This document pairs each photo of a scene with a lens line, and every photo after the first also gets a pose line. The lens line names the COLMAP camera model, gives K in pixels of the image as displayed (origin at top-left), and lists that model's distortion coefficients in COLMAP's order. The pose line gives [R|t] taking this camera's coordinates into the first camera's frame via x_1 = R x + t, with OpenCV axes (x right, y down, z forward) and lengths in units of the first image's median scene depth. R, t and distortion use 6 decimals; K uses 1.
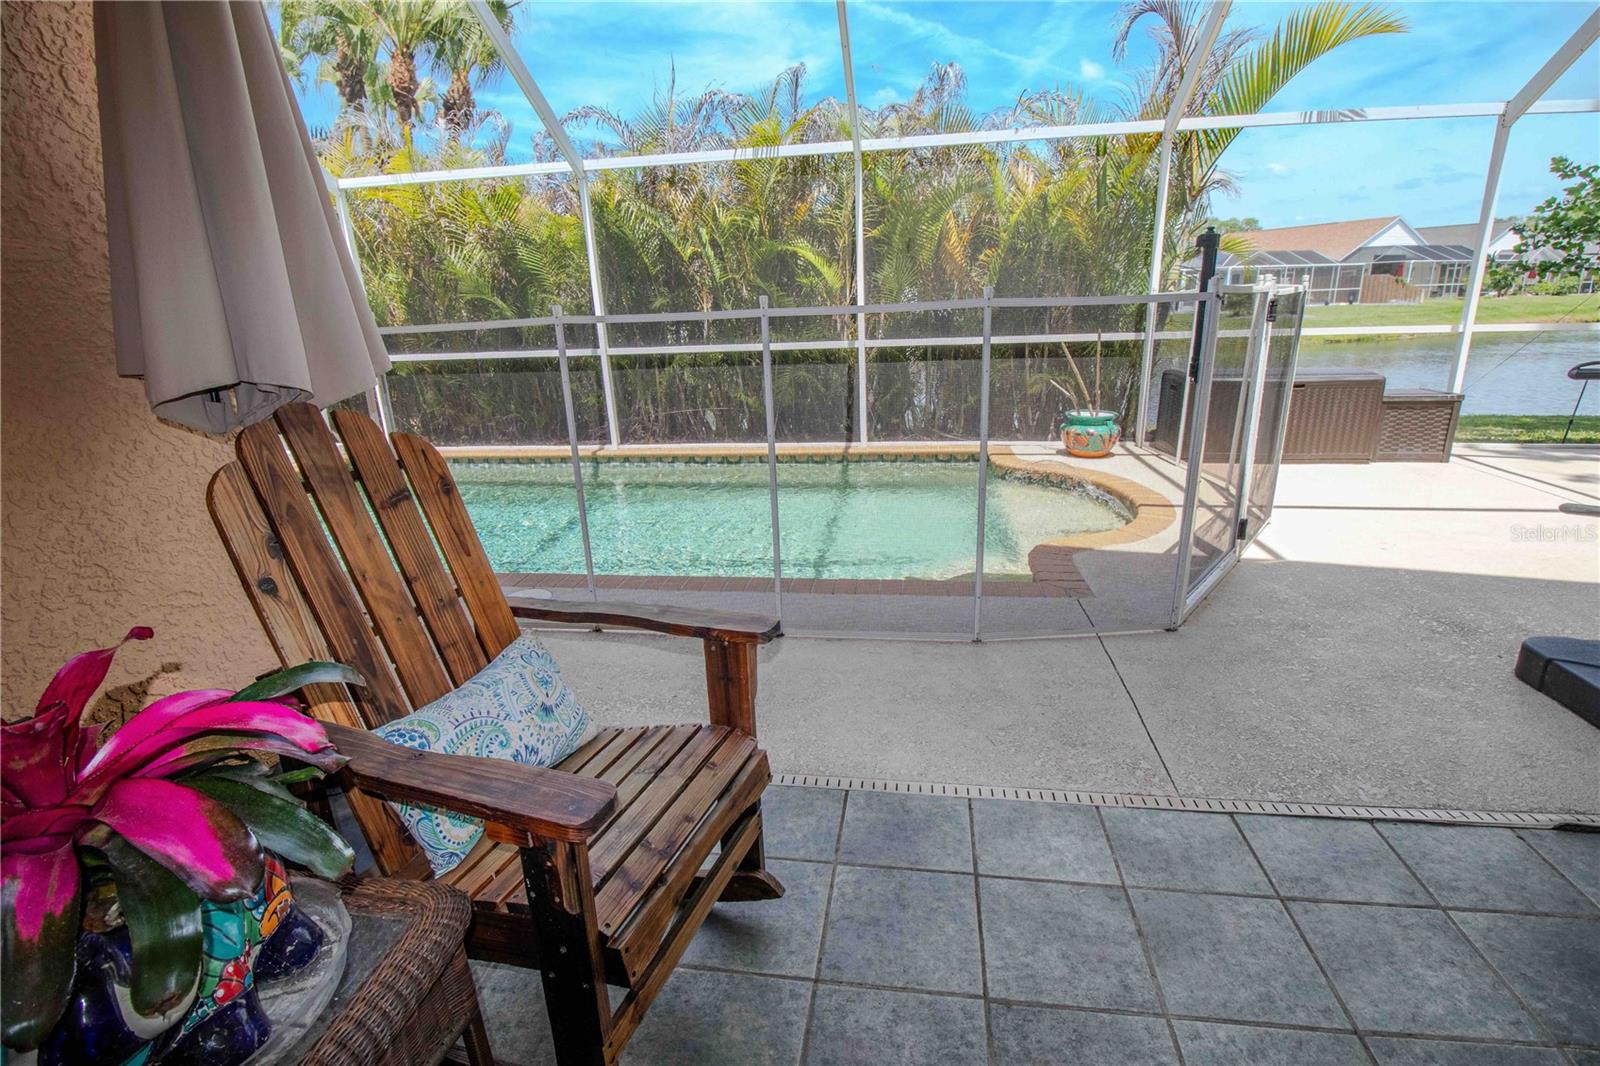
lens RADIAL K [[744.5, 0, 807.0], [0, 744.5, 536.4], [0, 0, 1]] dist [0.001669, -0.015403]
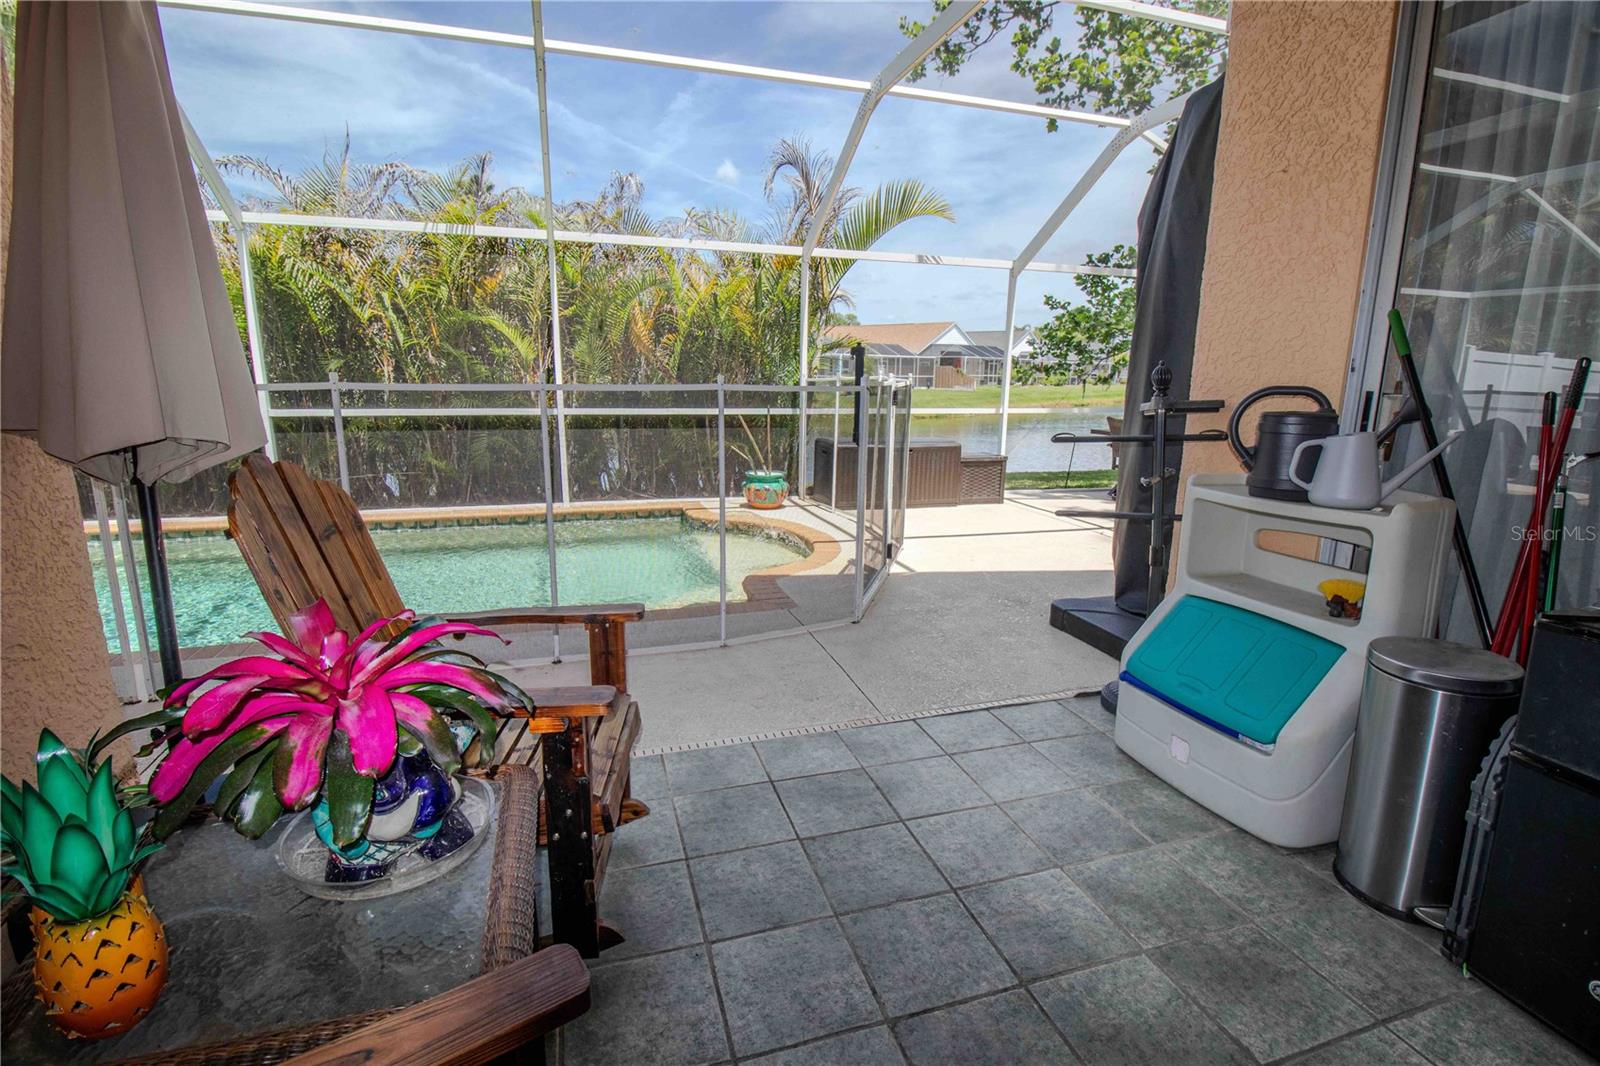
lens RADIAL K [[744.5, 0, 807.0], [0, 744.5, 536.4], [0, 0, 1]] dist [0.001669, -0.015403]
pose [[0.897944, -0.046915, 0.437603, -0.087073], [0.085297, 0.994001, -0.068461, 0.024414], [-0.431766, 0.098800, 0.896558, -0.099913]]
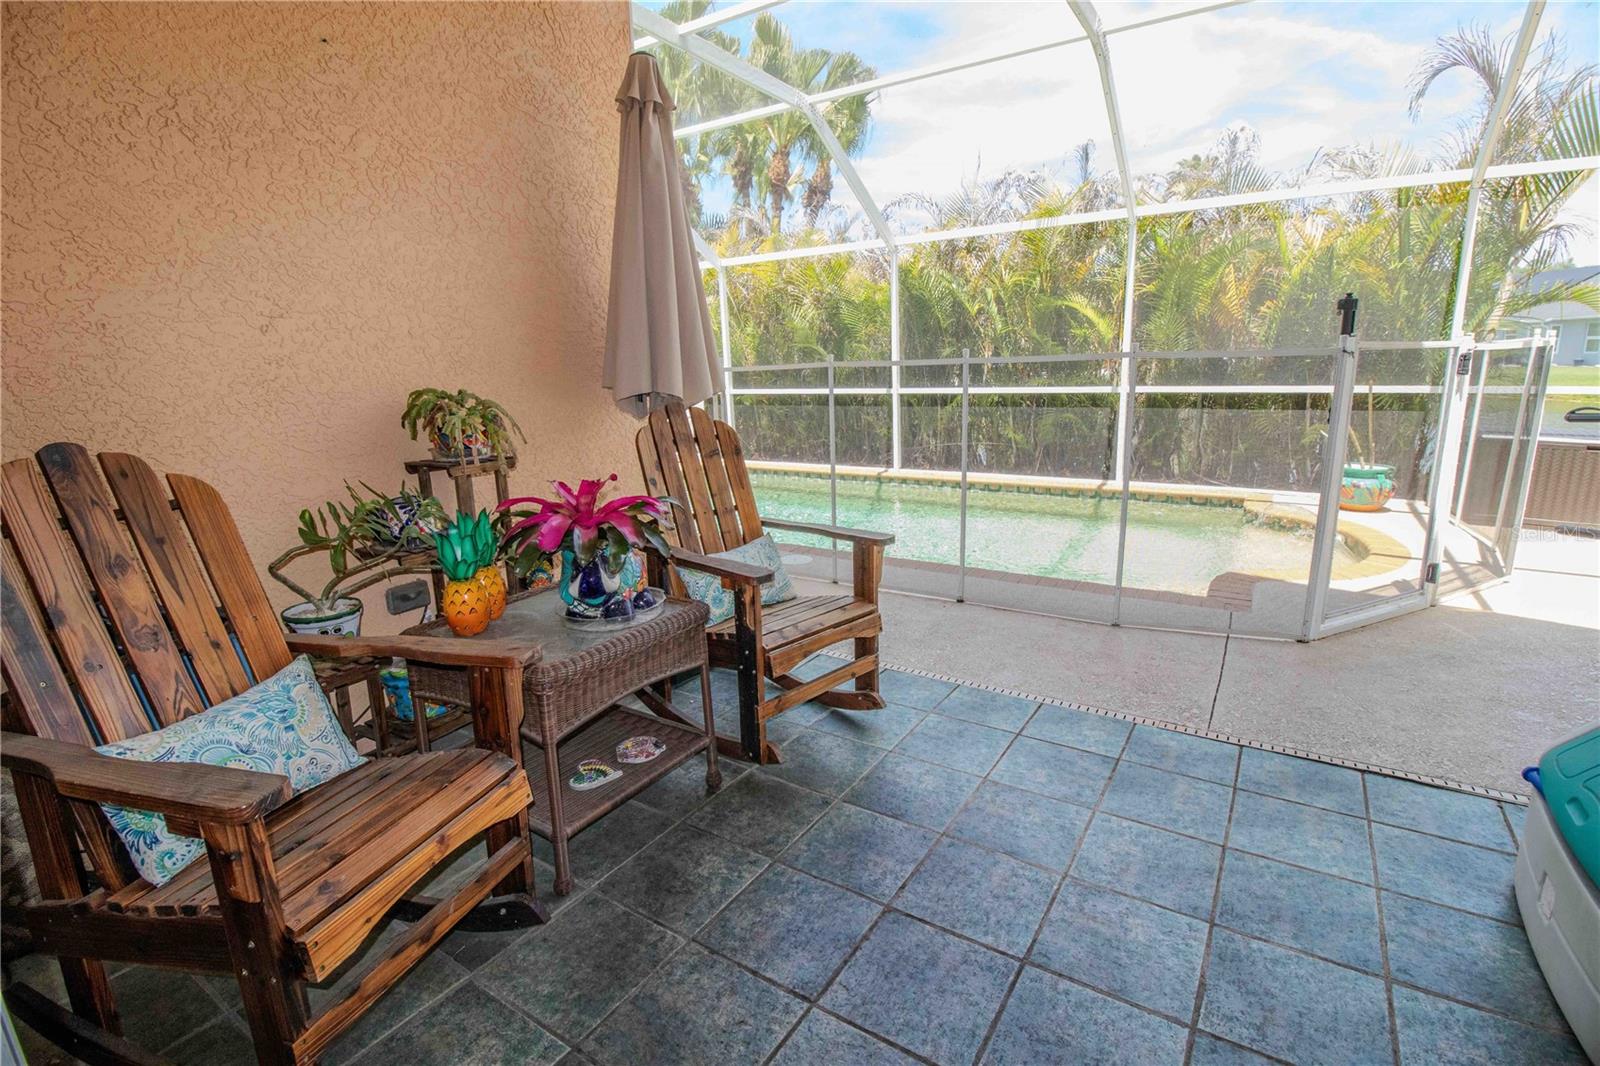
lens RADIAL K [[744.5, 0, 807.0], [0, 744.5, 536.4], [0, 0, 1]] dist [0.001669, -0.015403]
pose [[0.911510, 0.103079, -0.398151, 0.107826], [-0.125722, 0.991578, -0.031110, 0.044381], [0.391591, 0.078413, 0.916792, -0.153976]]
